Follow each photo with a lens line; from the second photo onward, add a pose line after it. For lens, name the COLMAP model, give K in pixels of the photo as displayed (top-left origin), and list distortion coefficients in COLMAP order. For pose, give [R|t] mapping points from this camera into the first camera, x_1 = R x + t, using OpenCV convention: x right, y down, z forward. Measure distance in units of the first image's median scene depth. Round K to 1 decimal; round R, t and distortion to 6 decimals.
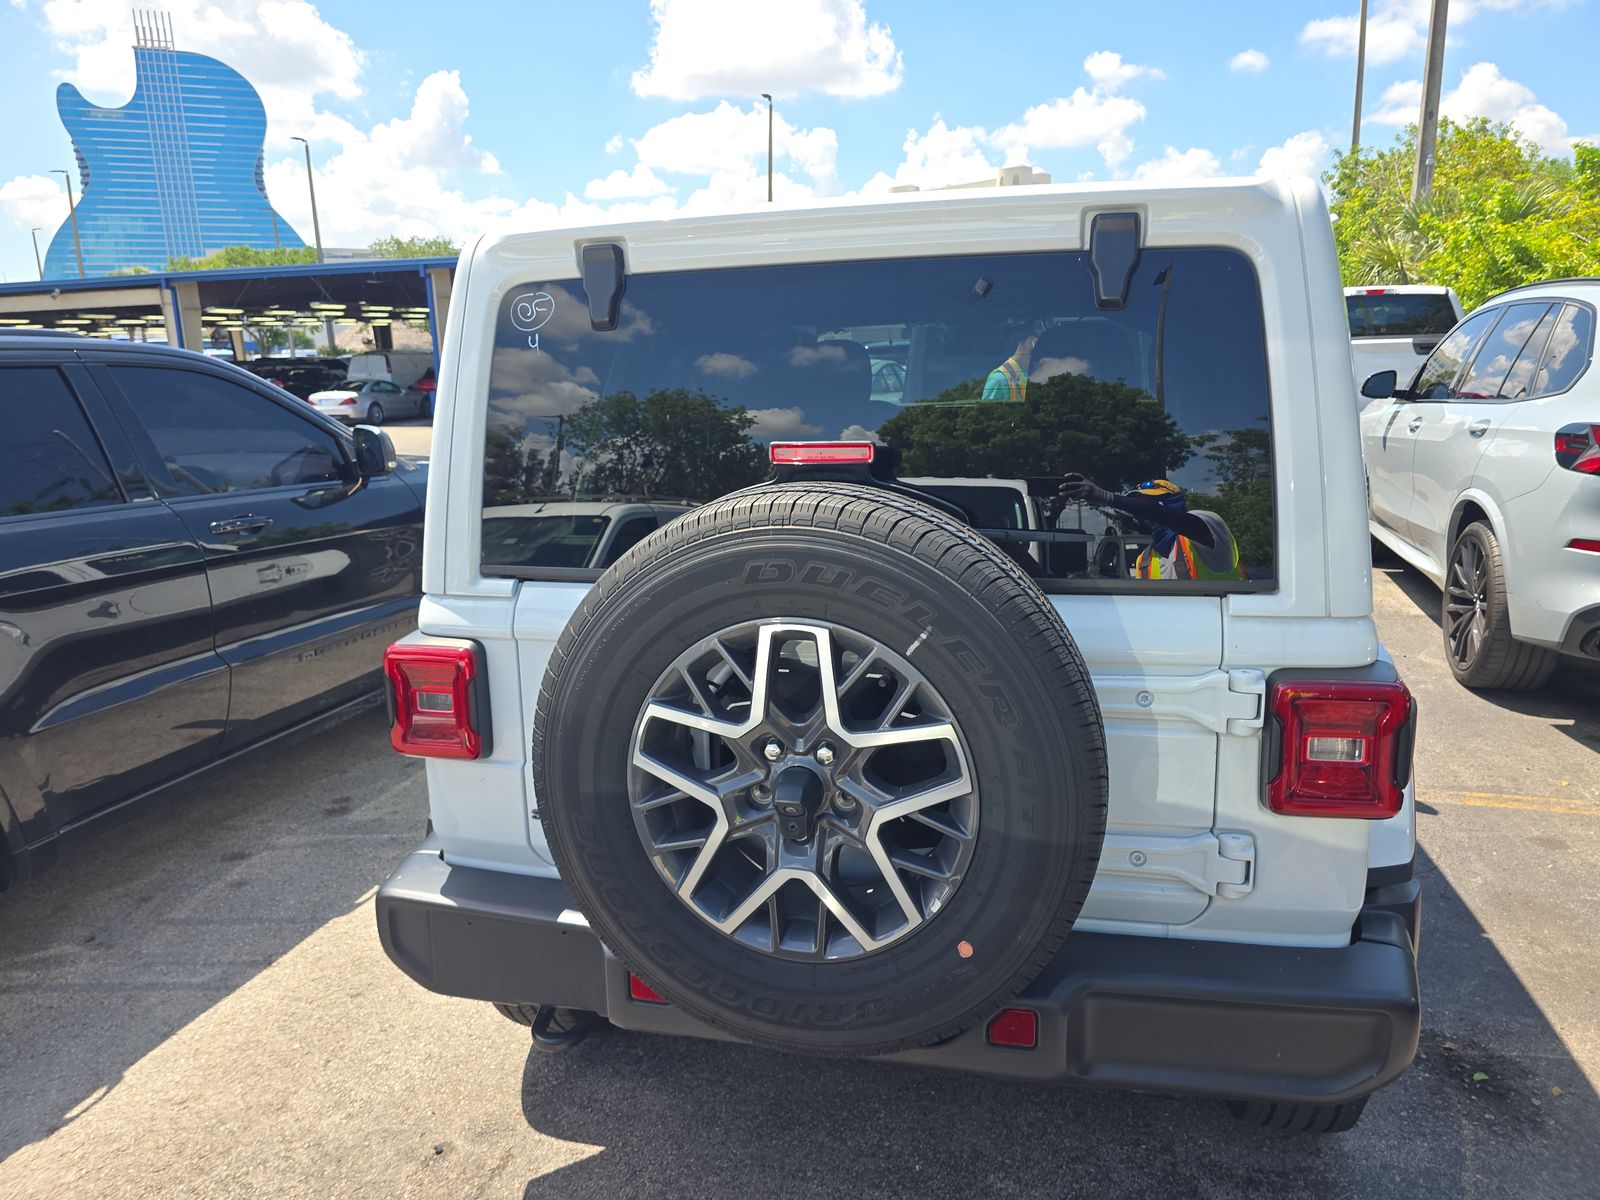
lens RADIAL K [[1108.1, 0, 831.9], [0, 1108.1, 546.8], [0, 0, 1]] dist [0.044993, -0.039328]
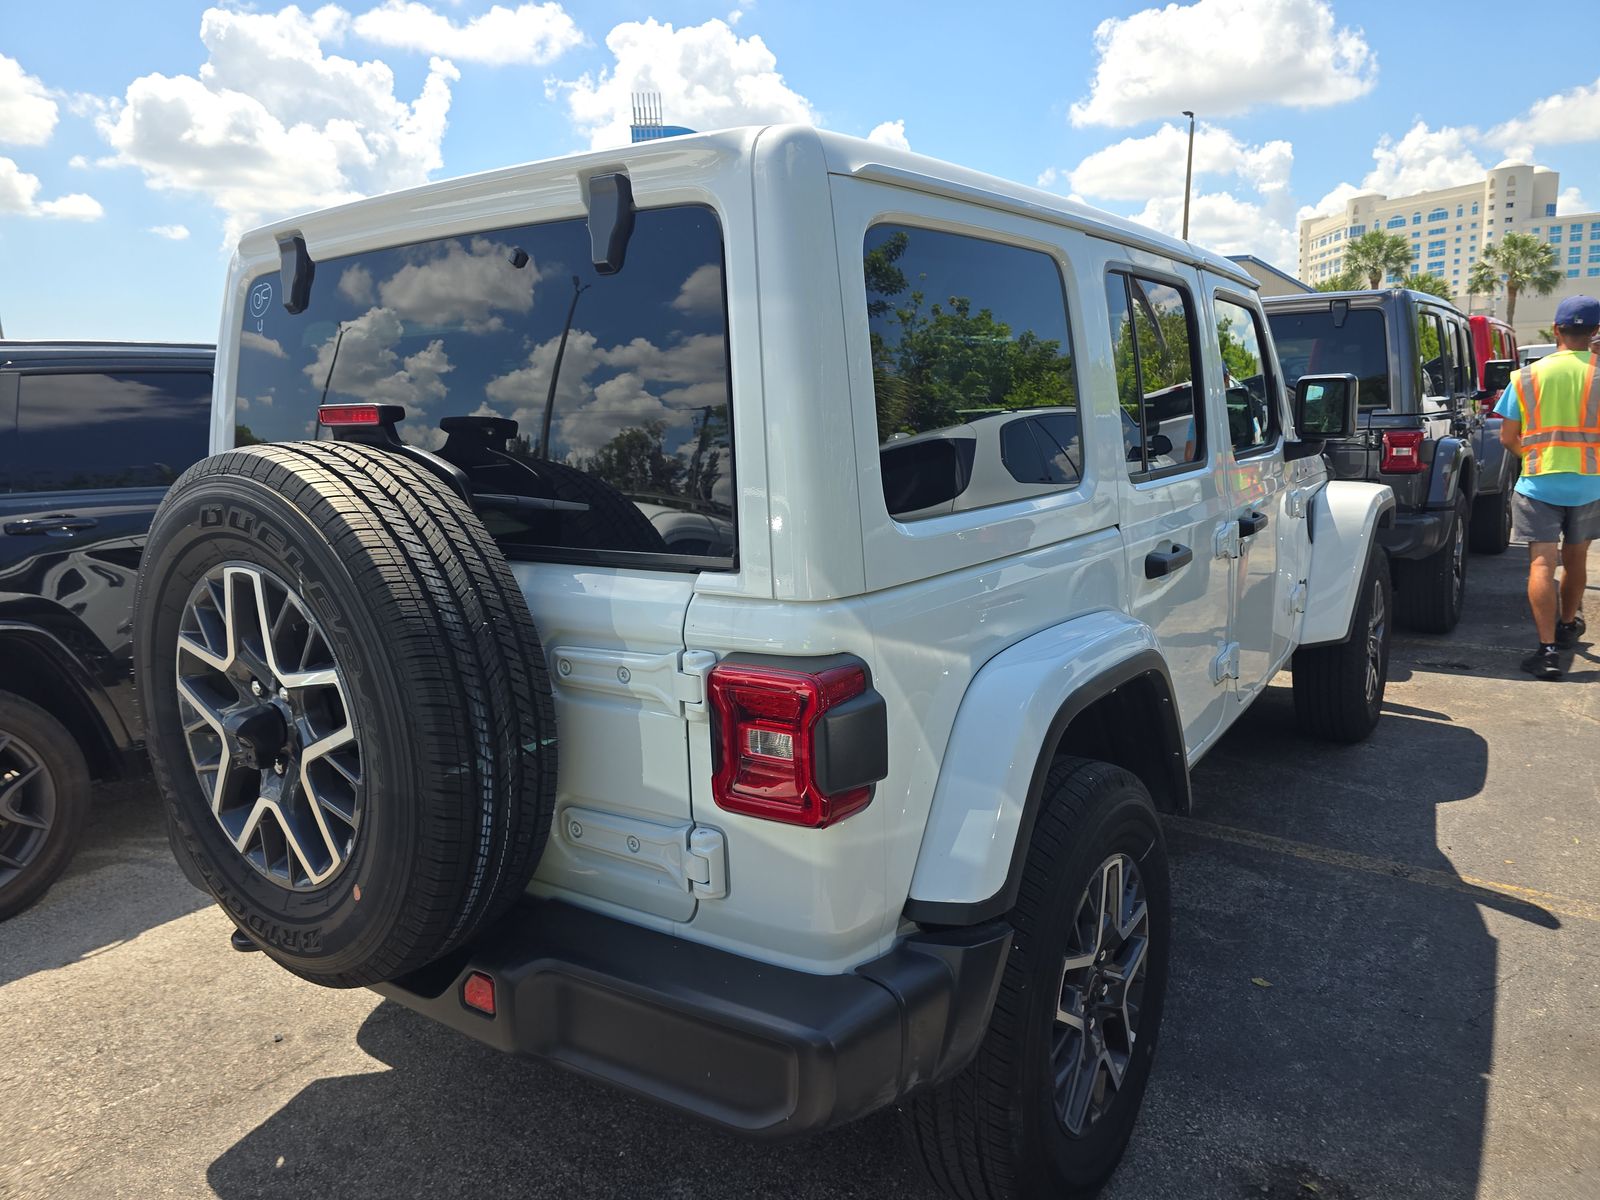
lens RADIAL K [[1108.1, 0, 833.3], [0, 1108.1, 530.3], [0, 0, 1]] dist [0.044993, -0.039328]
pose [[0.930313, 0.043757, -0.364146, 0.546528], [-0.058086, 0.997905, -0.028486, 0.019281], [0.362137, 0.047653, 0.930906, 0.112030]]
